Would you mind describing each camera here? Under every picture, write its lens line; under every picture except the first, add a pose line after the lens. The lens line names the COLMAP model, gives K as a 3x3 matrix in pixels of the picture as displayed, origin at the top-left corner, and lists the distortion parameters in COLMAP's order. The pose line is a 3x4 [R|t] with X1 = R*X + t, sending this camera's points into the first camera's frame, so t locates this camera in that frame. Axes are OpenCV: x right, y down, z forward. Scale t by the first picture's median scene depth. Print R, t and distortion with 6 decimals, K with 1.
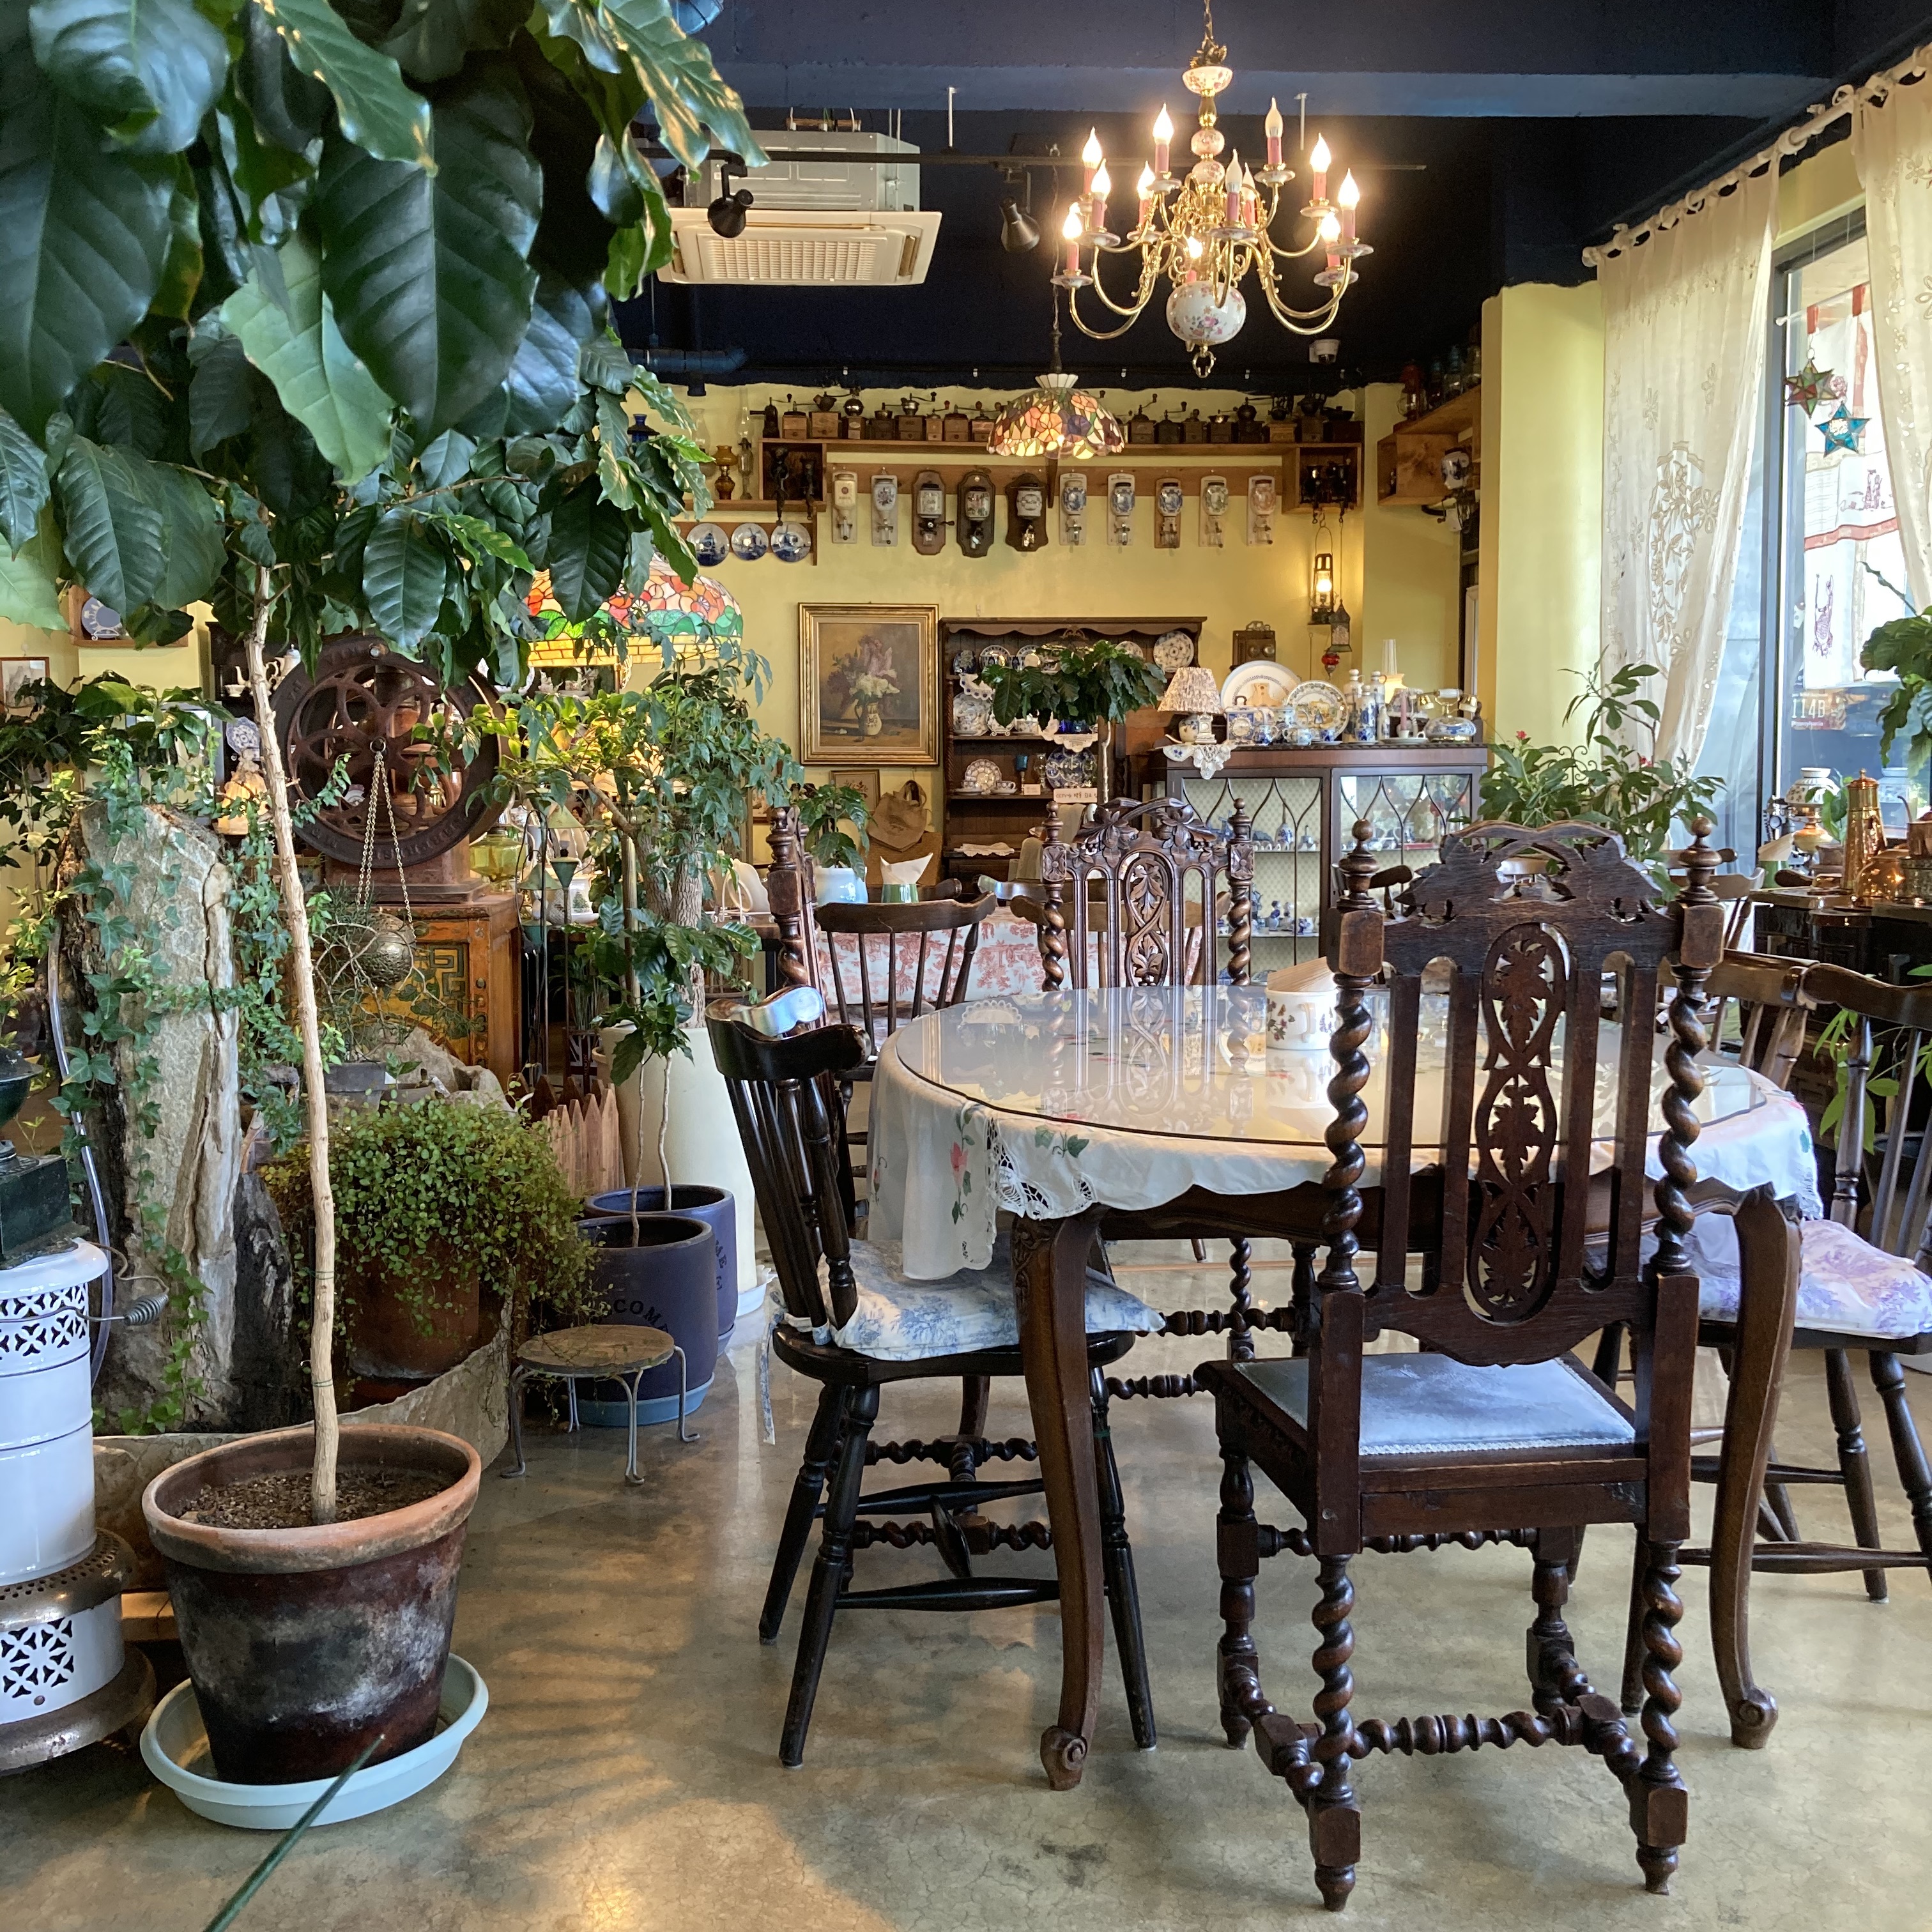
lens RADIAL K [[2116.6, 0, 966.0], [0, 2116.6, 966.0], [0, 0, 1]] dist [0.087767, -0.219032]
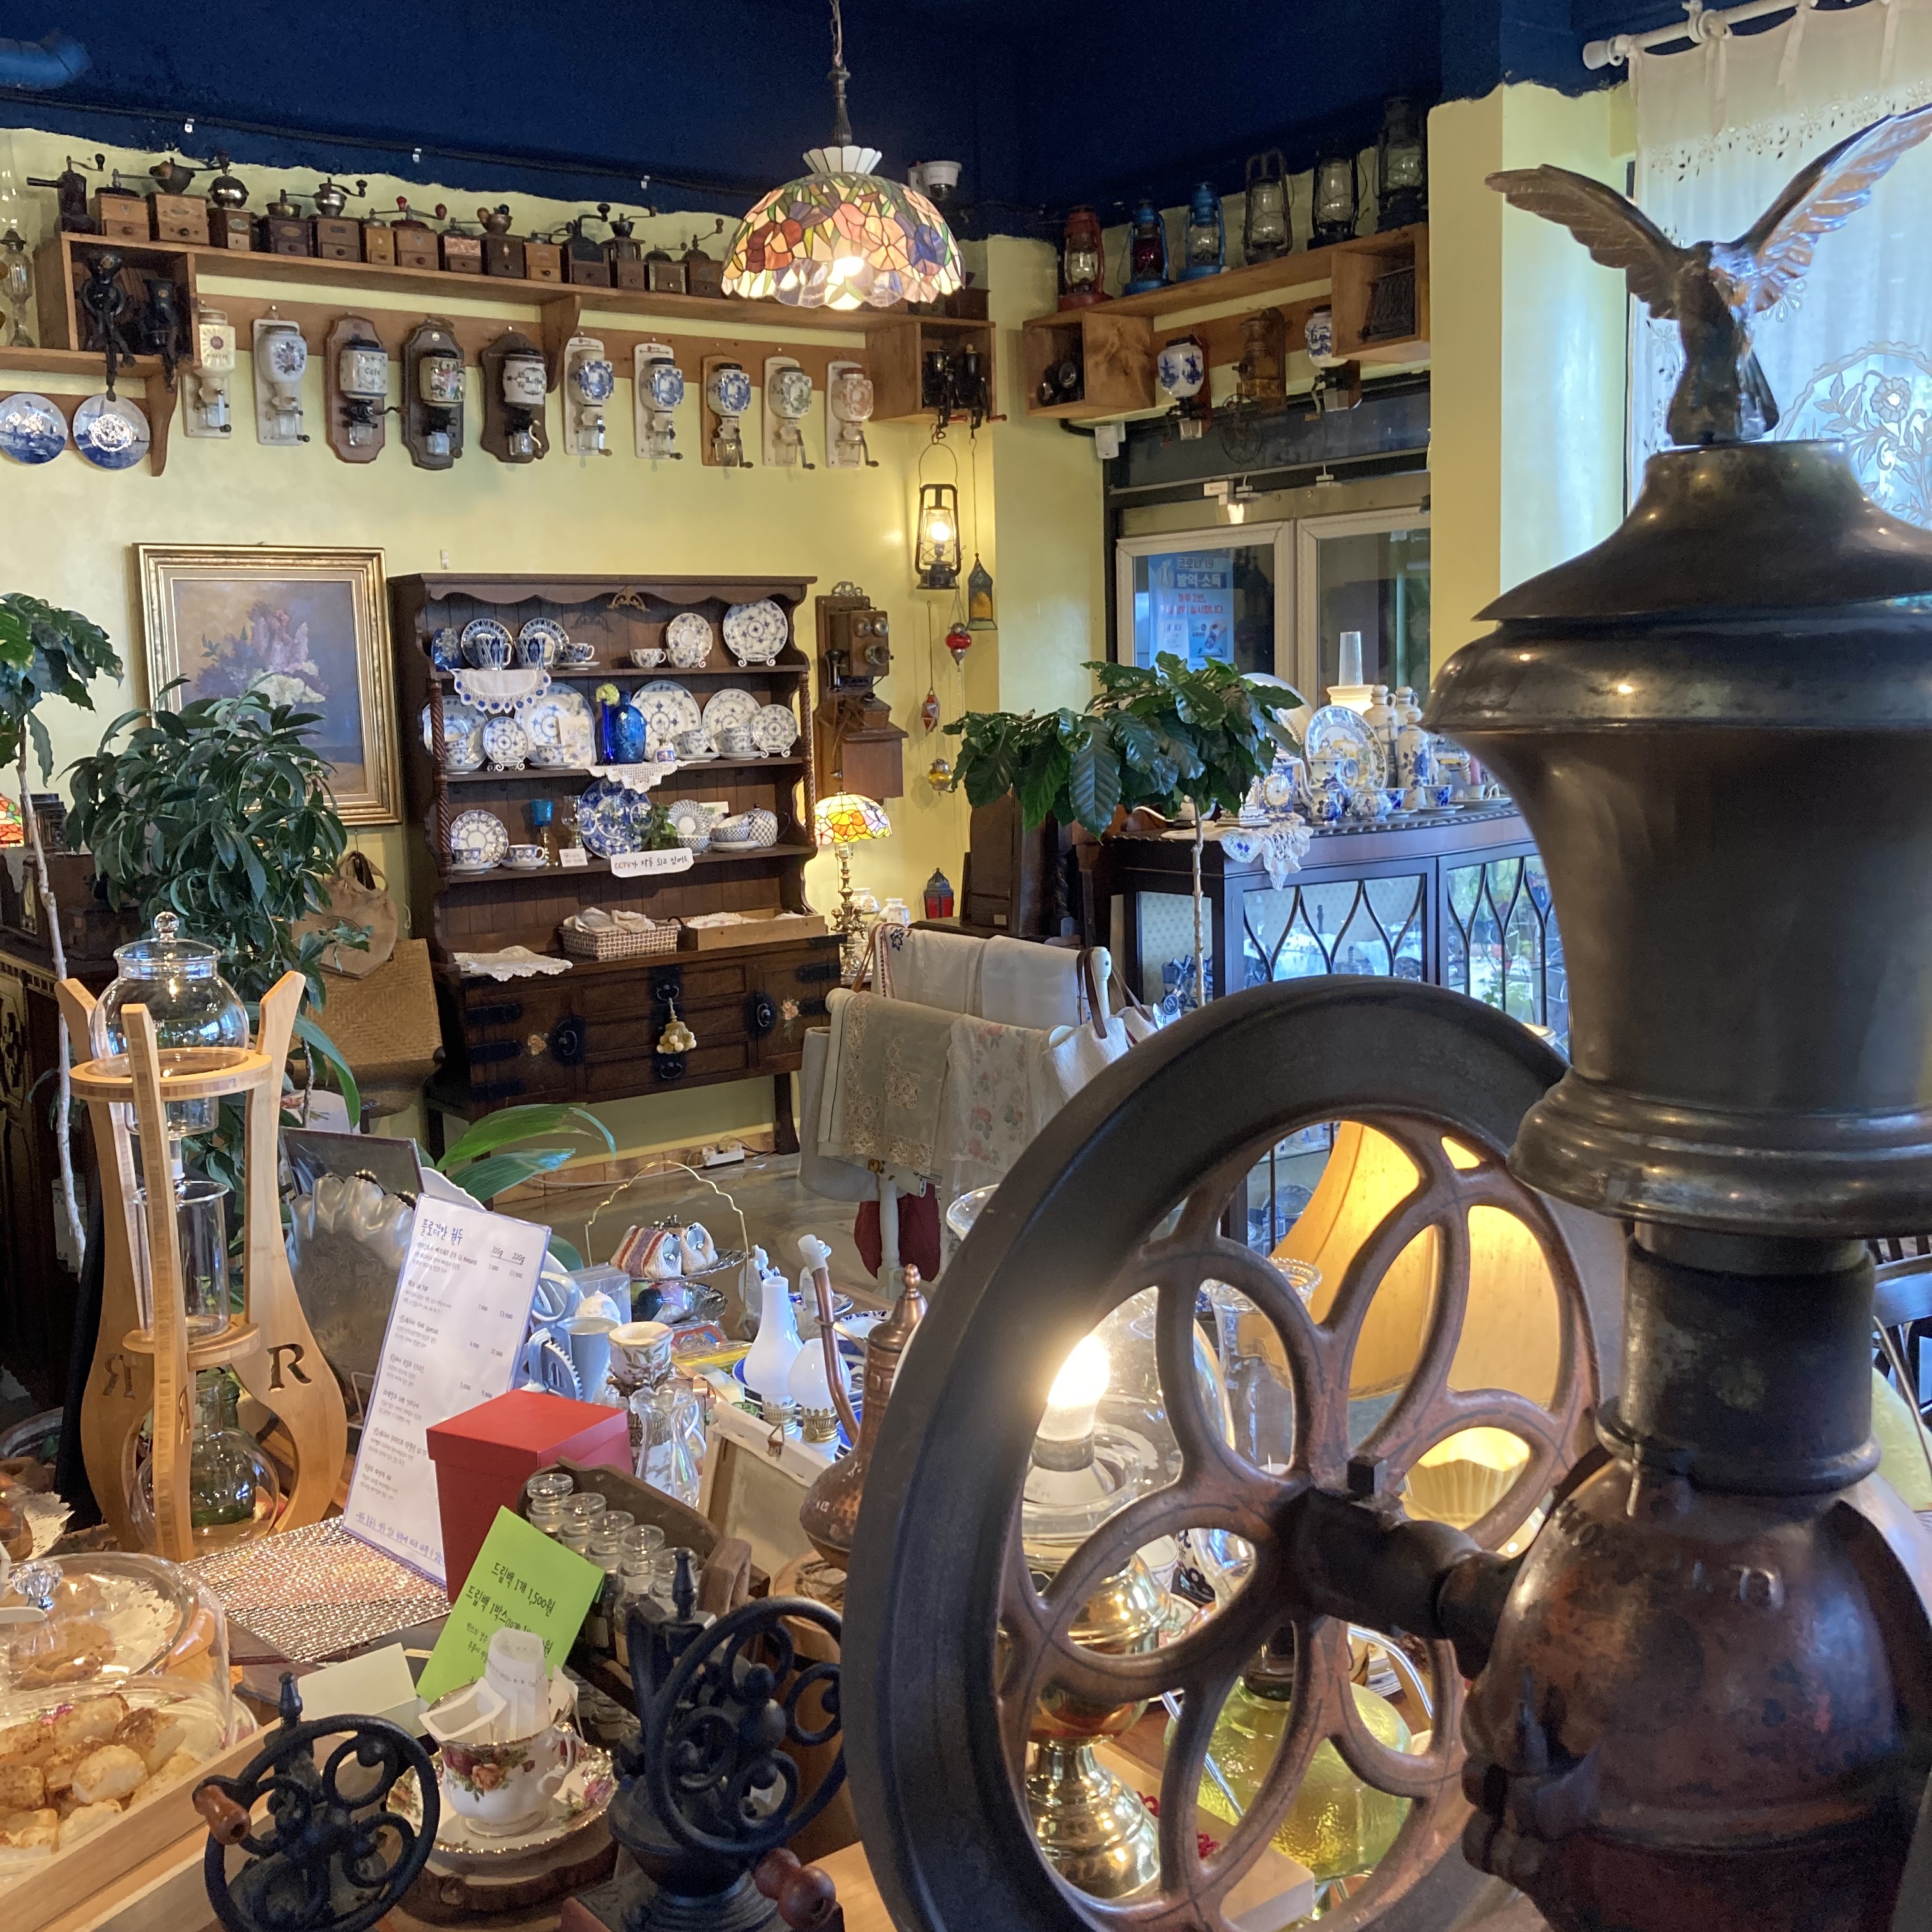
lens RADIAL K [[2116.6, 0, 966.0], [0, 2116.6, 966.0], [0, 0, 1]] dist [0.087767, -0.219032]
pose [[0.855105, -0.087229, 0.511064, -0.187197], [0.067349, 0.996081, 0.057325, -0.079156], [-0.514062, -0.014599, 0.857629, 0.413440]]
